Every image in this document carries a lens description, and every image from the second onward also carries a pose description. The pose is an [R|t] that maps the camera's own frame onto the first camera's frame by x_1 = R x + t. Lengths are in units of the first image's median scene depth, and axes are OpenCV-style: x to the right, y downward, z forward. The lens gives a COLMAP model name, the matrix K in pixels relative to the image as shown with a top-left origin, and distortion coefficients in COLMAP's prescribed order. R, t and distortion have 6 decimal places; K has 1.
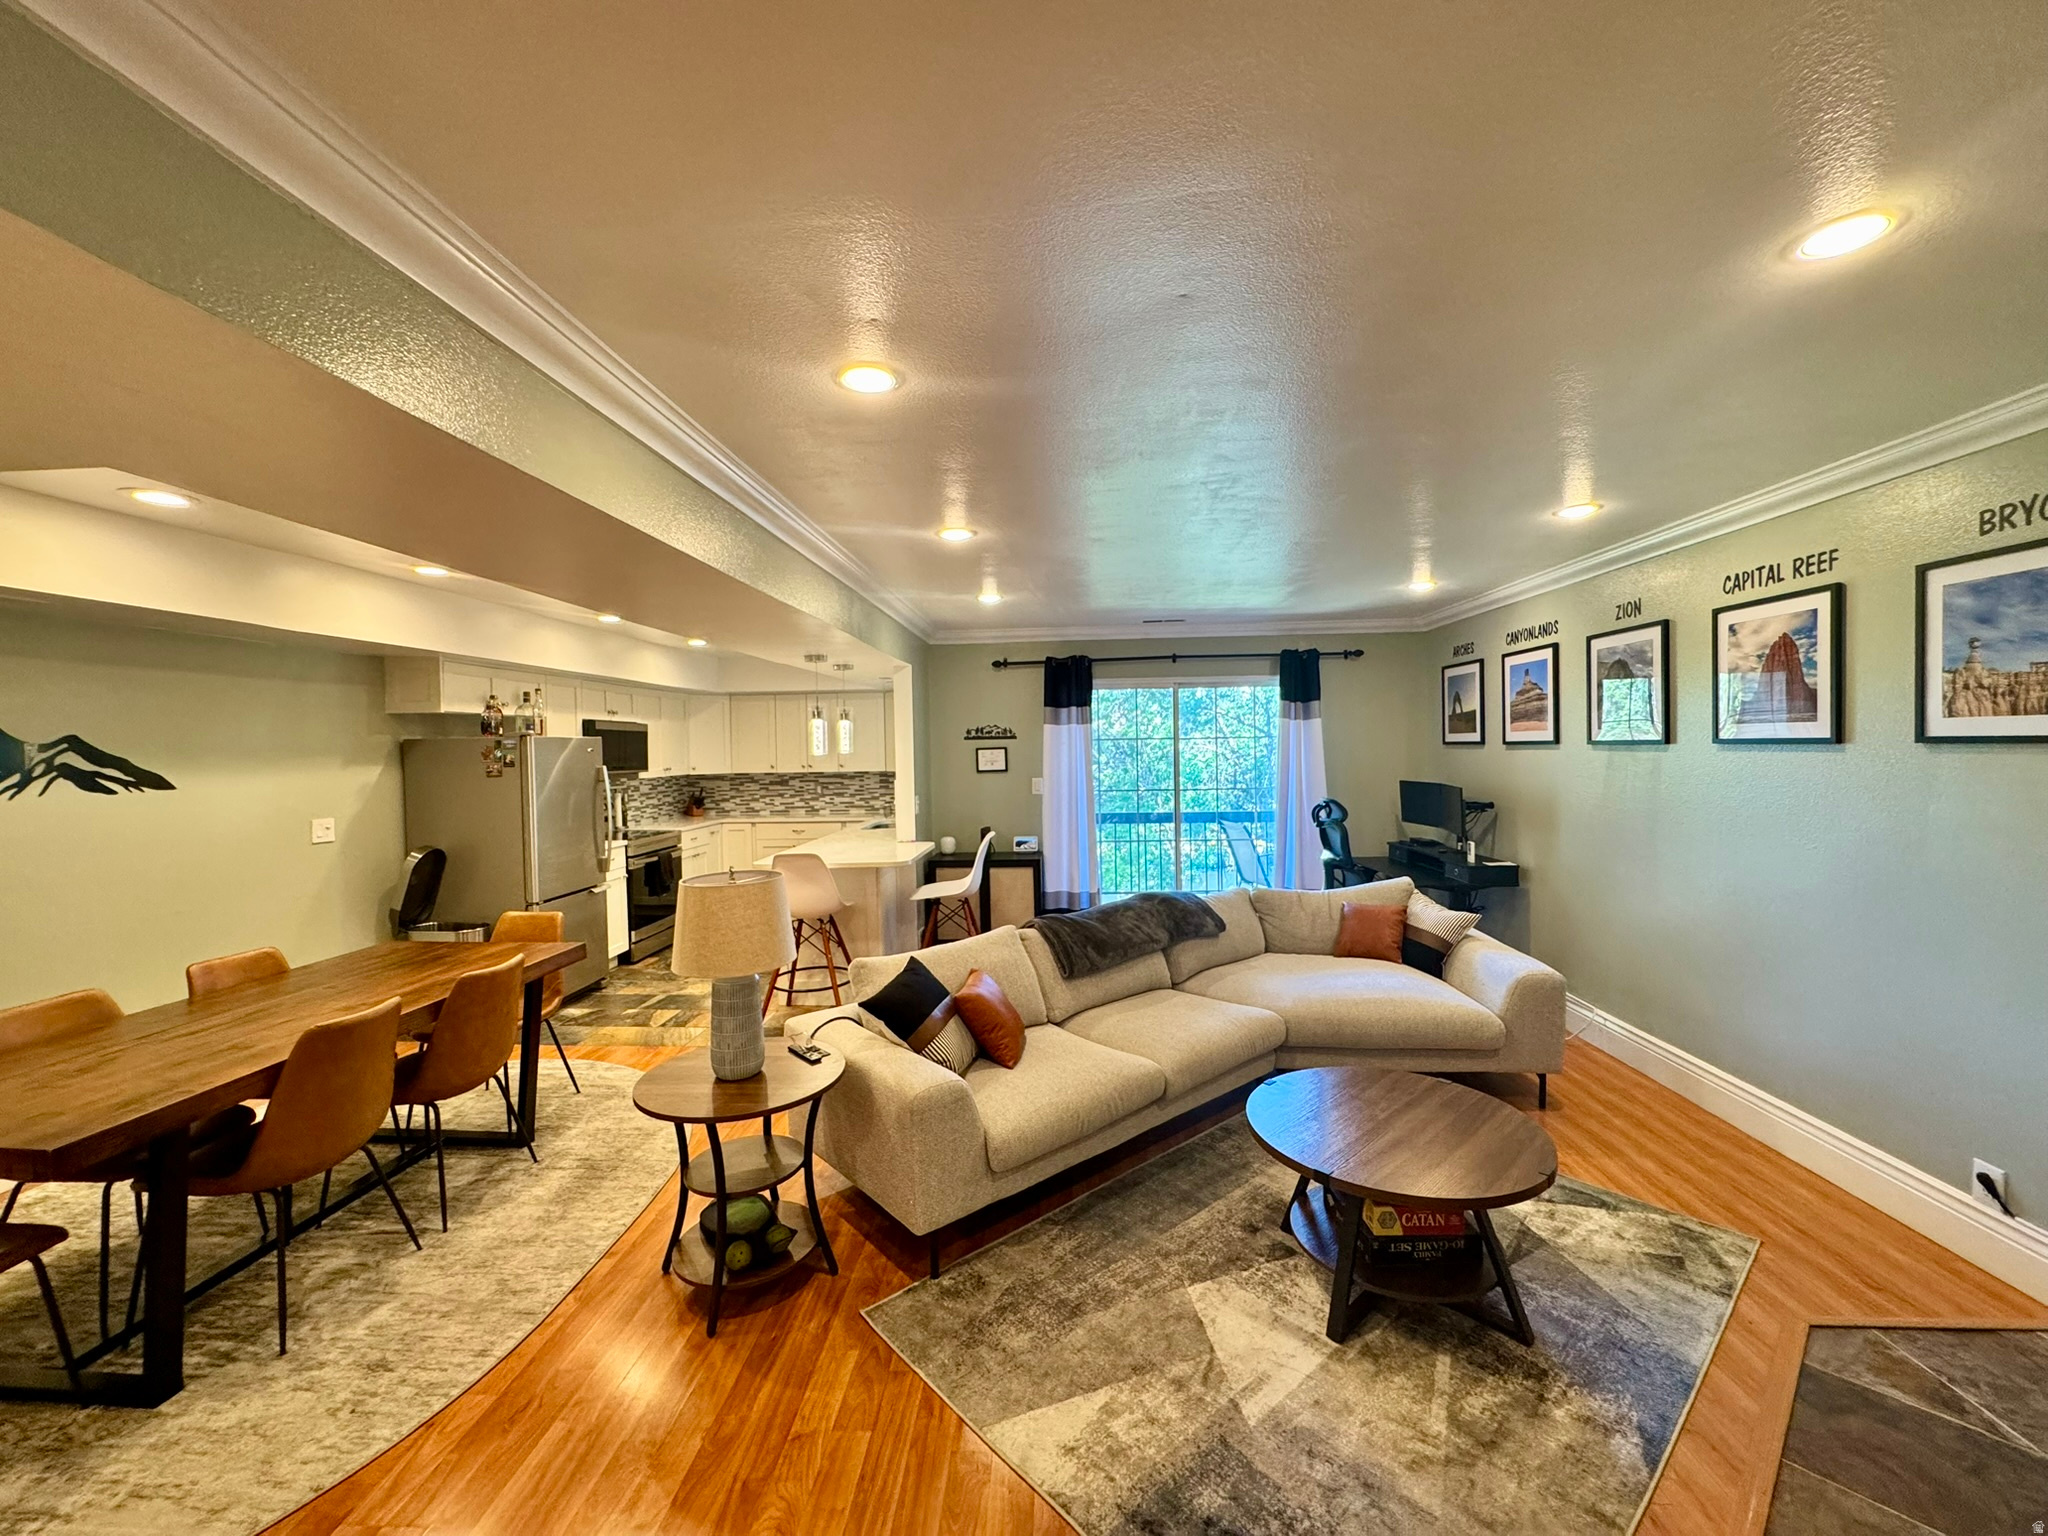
lens RADIAL K [[817.8, 0, 1023.0], [0, 817.8, 765.8], [0, 0, 1]] dist [-0.002084, 0.000003]
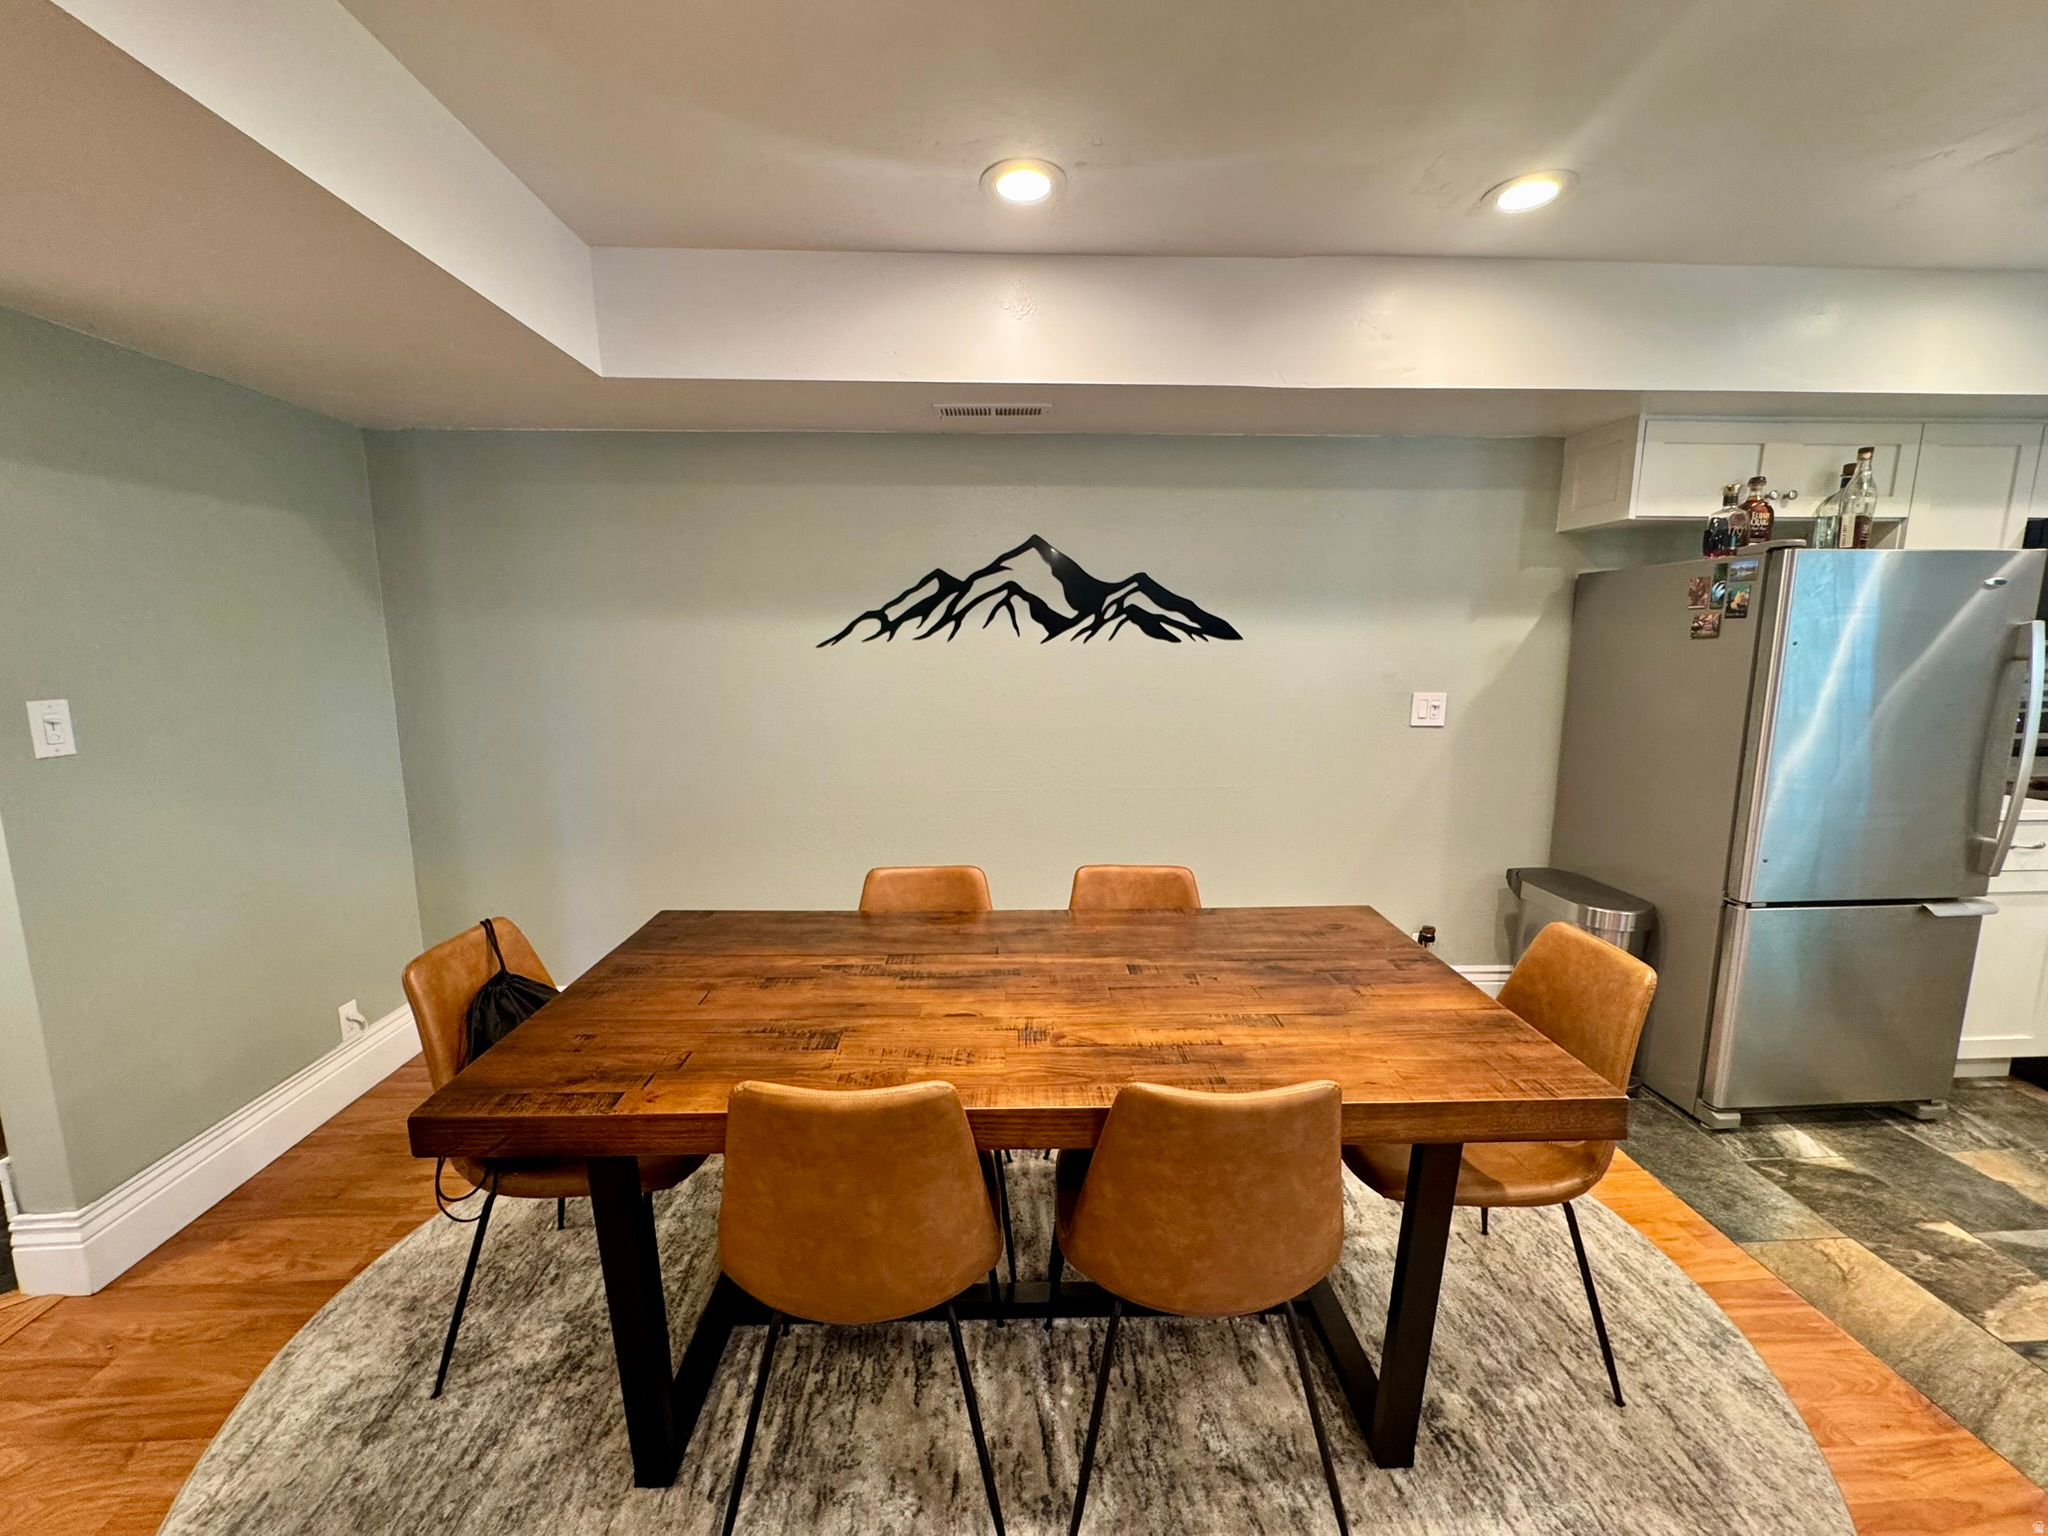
lens RADIAL K [[817.8, 0, 1023.0], [0, 817.8, 765.8], [0, 0, 1]] dist [-0.002084, 0.000003]
pose [[0.103827, 0.169072, -0.980120, -0.181699], [-0.020898, 0.985599, 0.167803, 0.015620], [0.994376, 0.003060, 0.105865, 0.528839]]
